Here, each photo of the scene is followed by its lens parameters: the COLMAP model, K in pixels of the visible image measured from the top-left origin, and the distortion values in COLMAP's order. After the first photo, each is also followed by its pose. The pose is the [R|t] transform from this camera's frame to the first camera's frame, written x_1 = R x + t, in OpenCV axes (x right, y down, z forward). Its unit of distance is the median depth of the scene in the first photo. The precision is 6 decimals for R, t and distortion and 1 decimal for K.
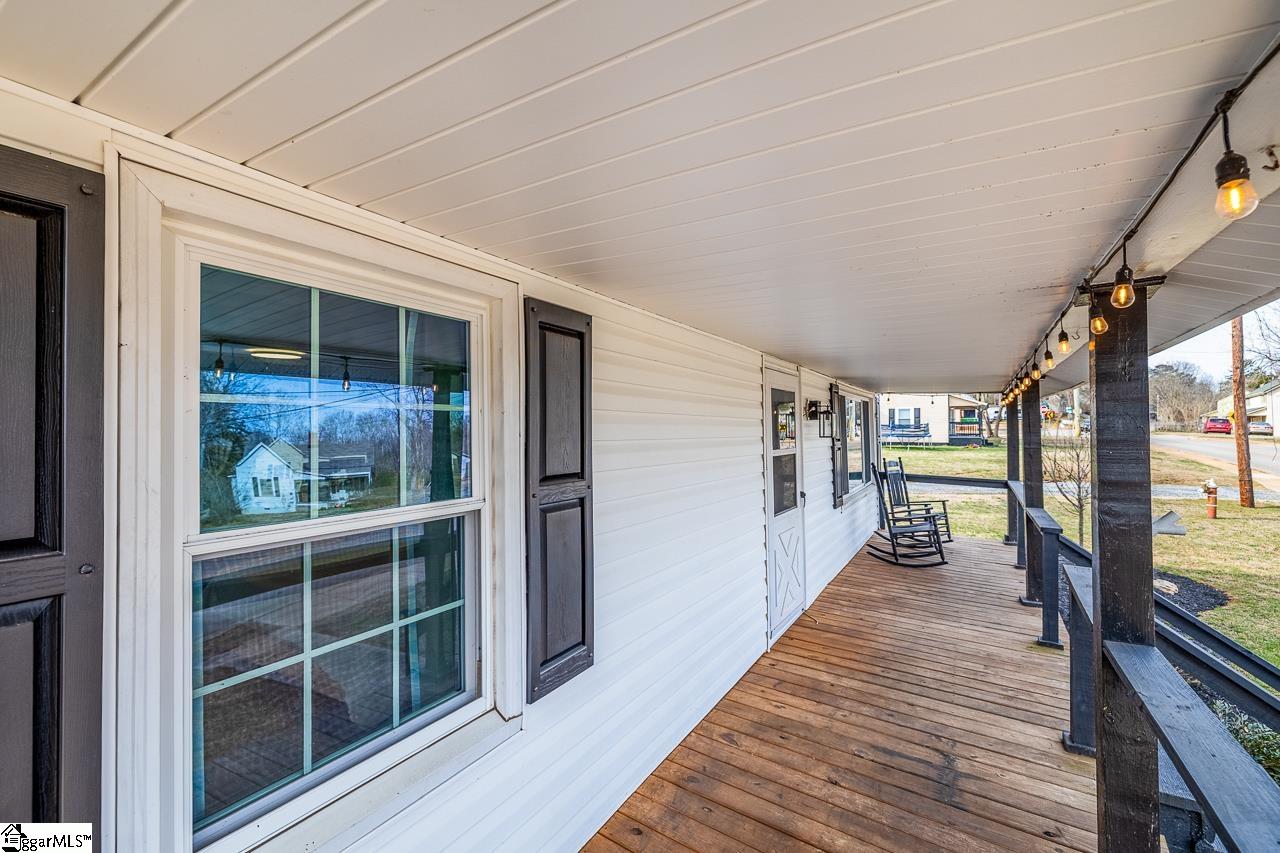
lens RADIAL K [[538.0, 0, 645.2], [0, 538.0, 424.5], [0, 0, 1]] dist [-0.002260, -0.000561]
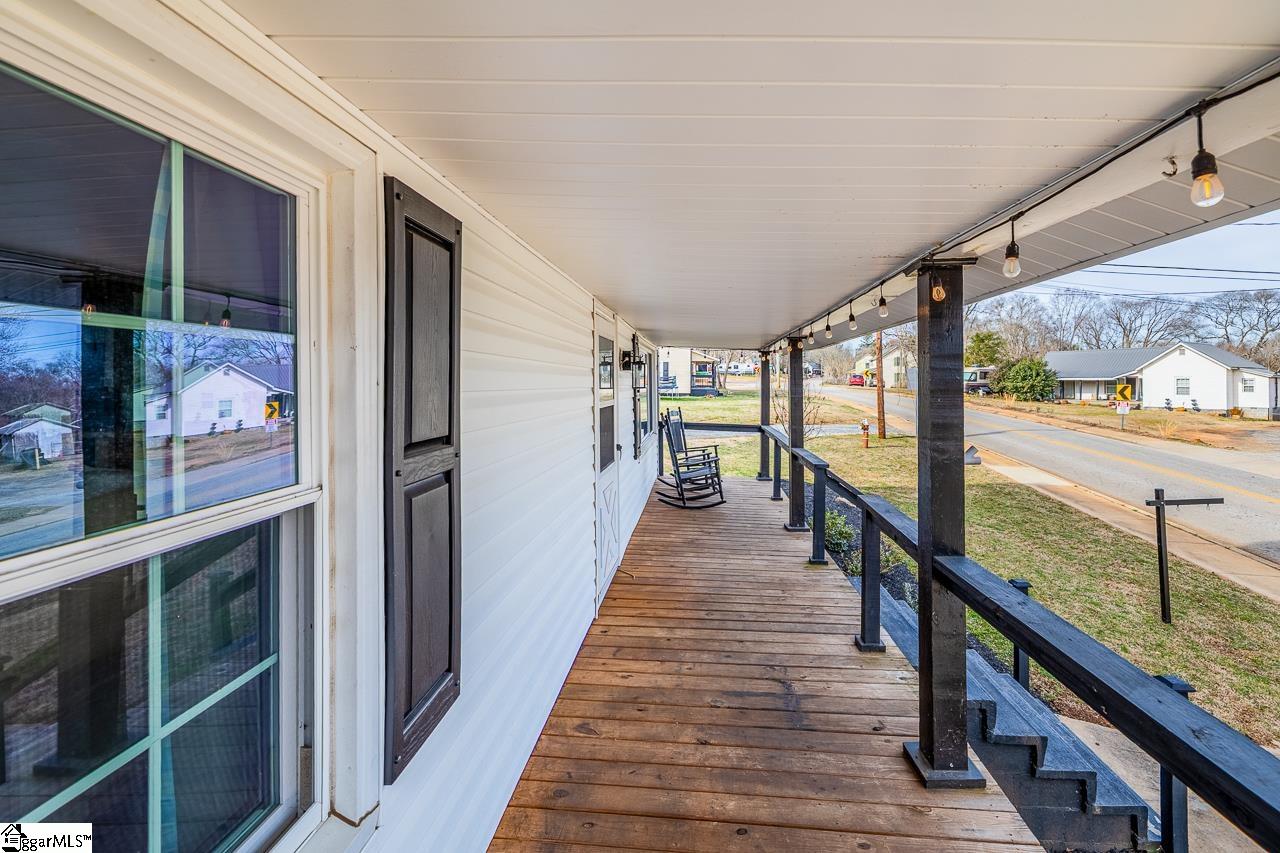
lens RADIAL K [[538.0, 0, 657.9], [0, 538.0, 380.6], [0, 0, 1]] dist [-0.002260, -0.000561]
pose [[0.864272, 0.007286, 0.502972, -0.179702], [-0.011204, 0.999926, 0.004767, 0.006294], [-0.502900, -0.009755, 0.864289, 0.174661]]
